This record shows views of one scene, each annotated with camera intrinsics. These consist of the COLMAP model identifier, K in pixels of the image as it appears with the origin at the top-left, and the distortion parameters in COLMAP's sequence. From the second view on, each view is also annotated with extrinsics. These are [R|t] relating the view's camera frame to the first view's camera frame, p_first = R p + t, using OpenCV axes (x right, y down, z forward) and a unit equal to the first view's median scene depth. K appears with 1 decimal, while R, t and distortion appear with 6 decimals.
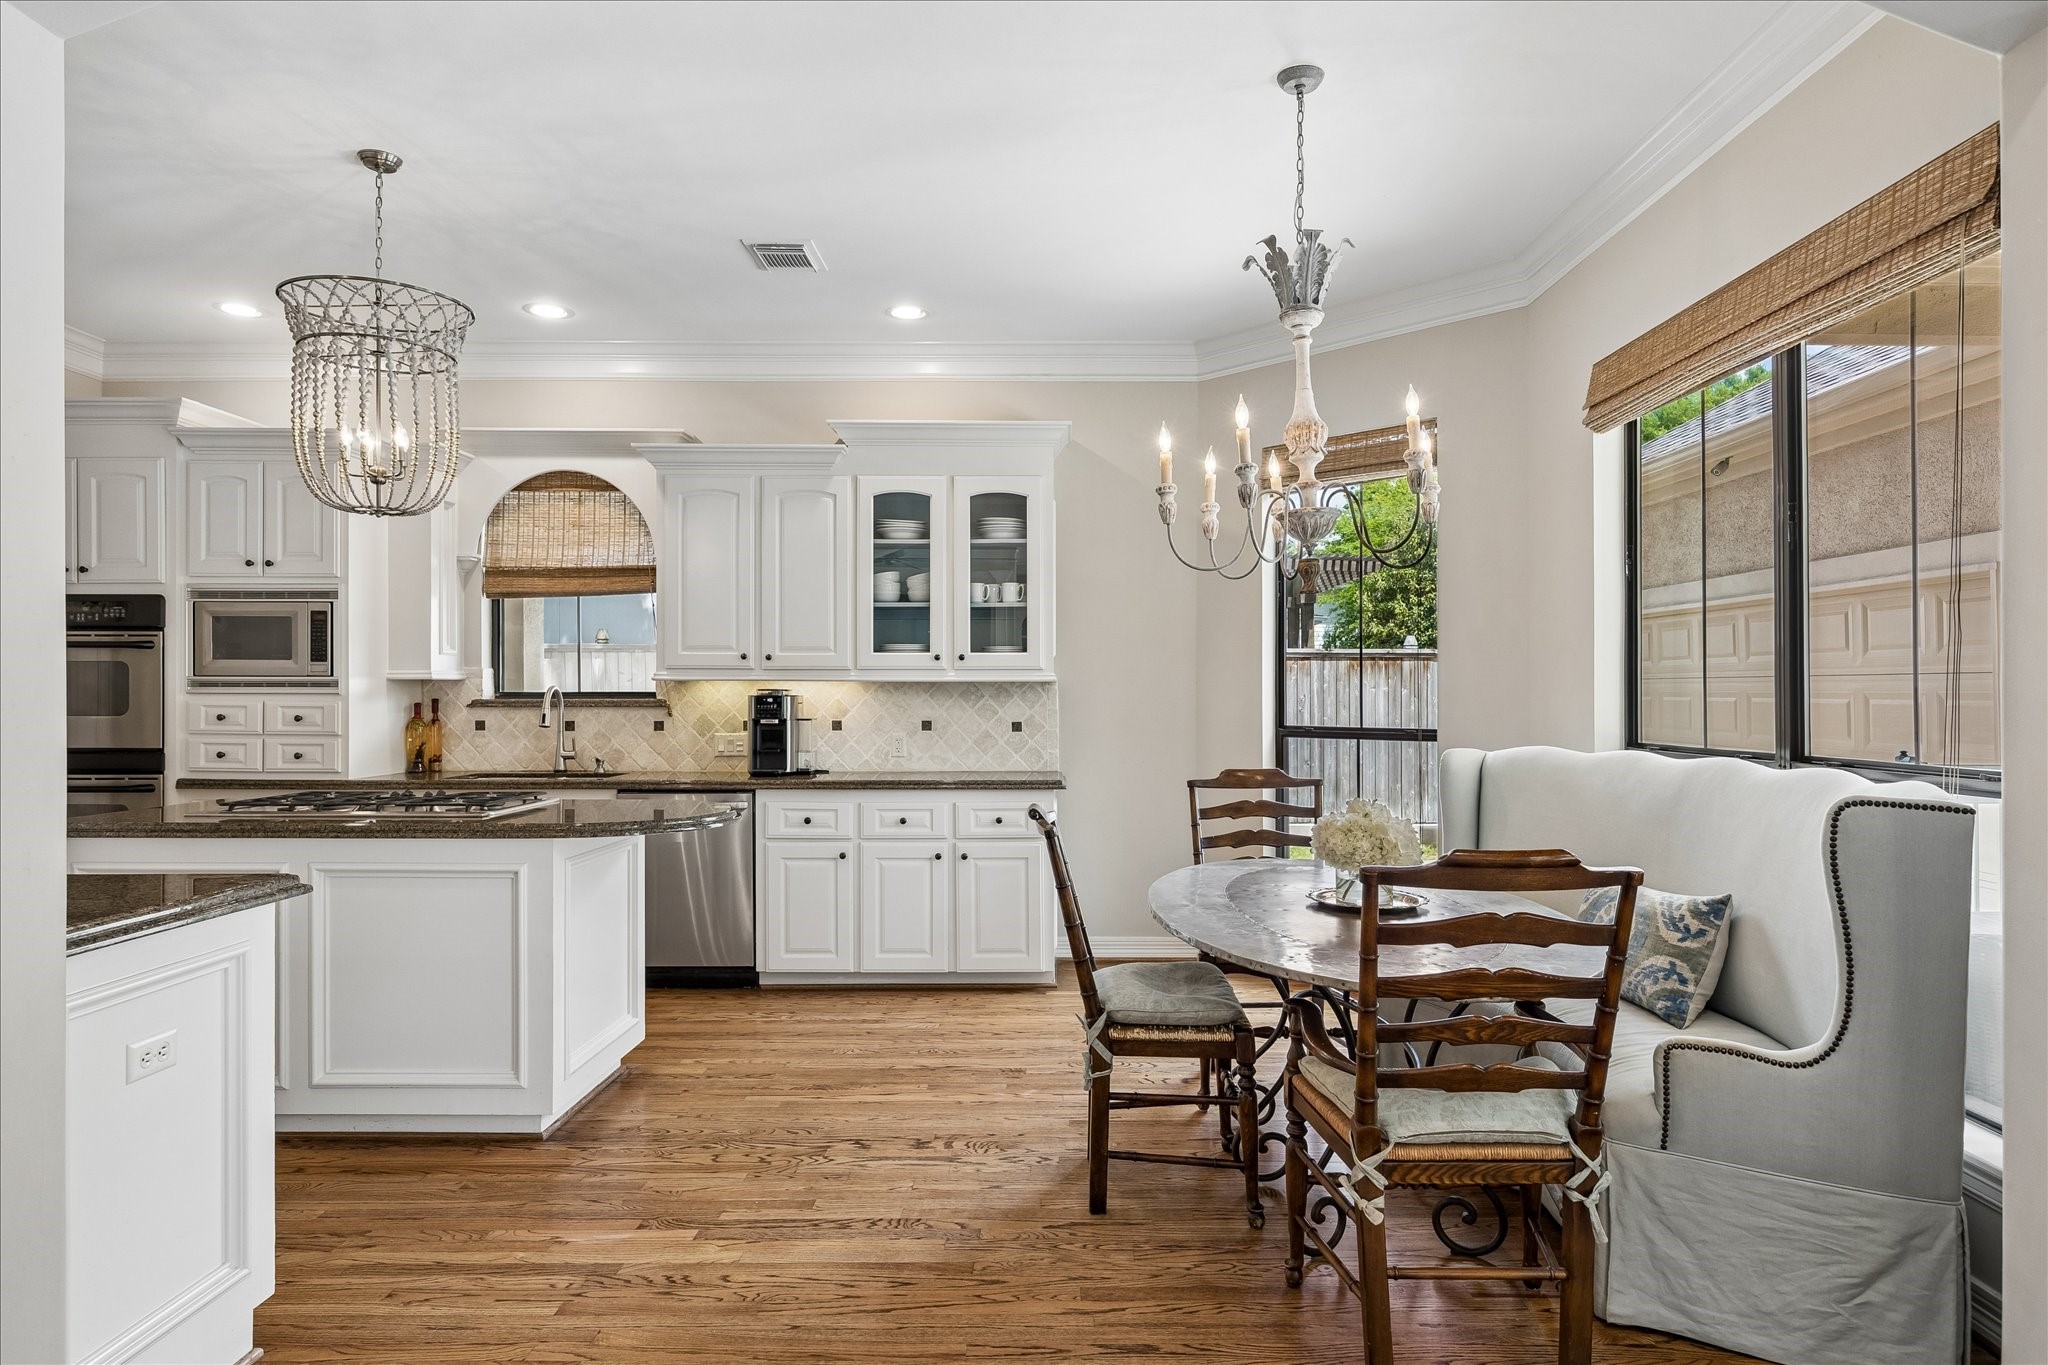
lens RADIAL K [[982.6, 0, 1042.7], [0, 982.6, 687.7], [0, 0, 1]] dist [-0.001942, -0.000275]
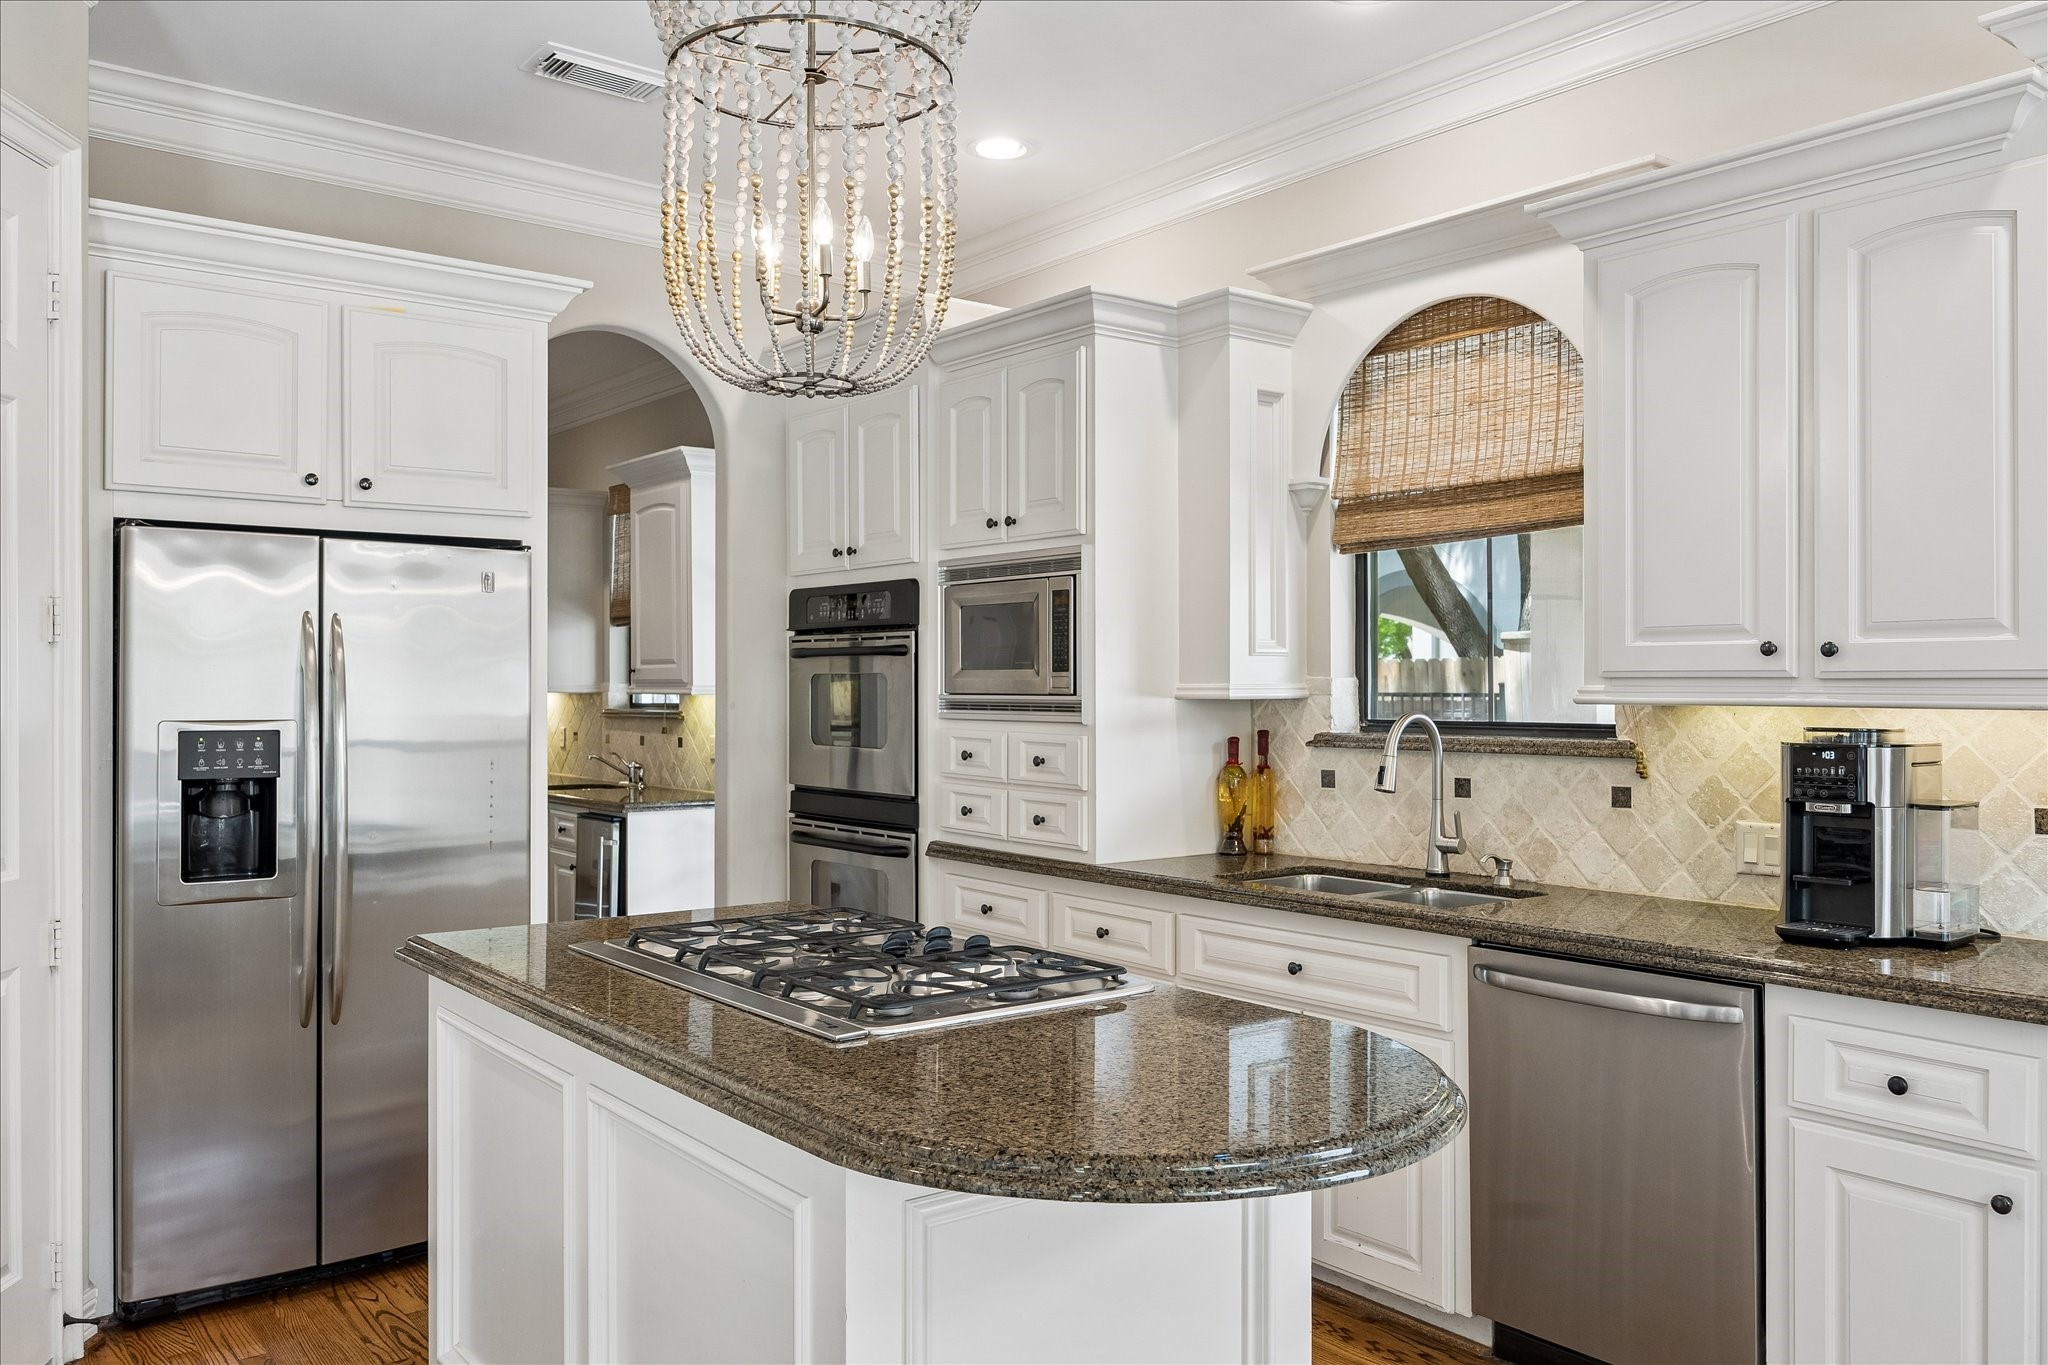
lens RADIAL K [[1527.0, 0, 1024.0], [0, 1527.0, 682.5], [0, 0, 1]] dist [-0.004004, -0.004894]
pose [[0.625763, -0.003079, -0.780007, 0.004864], [-0.002688, 0.999978, -0.006103, -0.012044], [0.780009, 0.005915, 0.625741, 0.332420]]
